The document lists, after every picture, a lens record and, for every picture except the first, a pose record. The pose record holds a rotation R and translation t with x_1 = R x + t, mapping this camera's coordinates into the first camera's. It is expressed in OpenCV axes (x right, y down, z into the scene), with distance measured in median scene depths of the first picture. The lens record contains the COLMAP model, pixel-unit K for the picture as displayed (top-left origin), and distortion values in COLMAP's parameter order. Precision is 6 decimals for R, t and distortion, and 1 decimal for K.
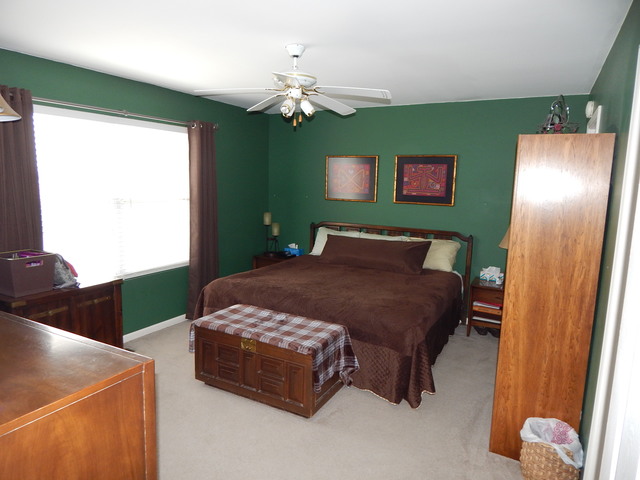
lens RADIAL K [[412.0, 0, 318.2], [0, 412.0, 239.0], [0, 0, 1]] dist [-0.024602, -0.006667]
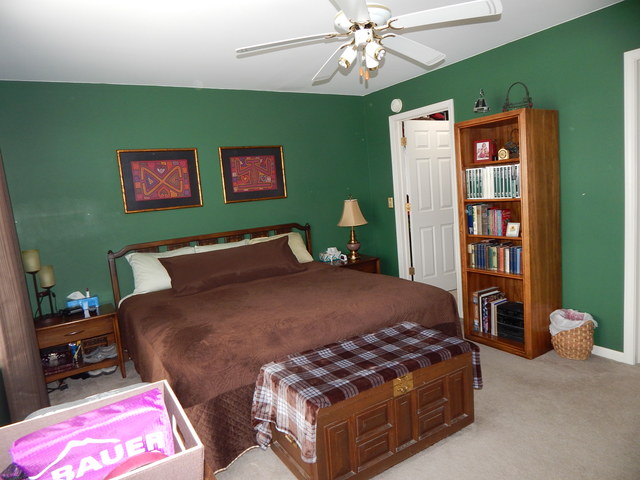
lens RADIAL K [[412.0, 0, 320.8], [0, 412.0, 239.4], [0, 0, 1]] dist [-0.024602, -0.006667]
pose [[0.495315, -0.178757, 0.850123, -0.458155], [0.214781, 0.973418, 0.079542, -0.042323], [-0.841743, 0.143192, 0.520542, 0.417663]]
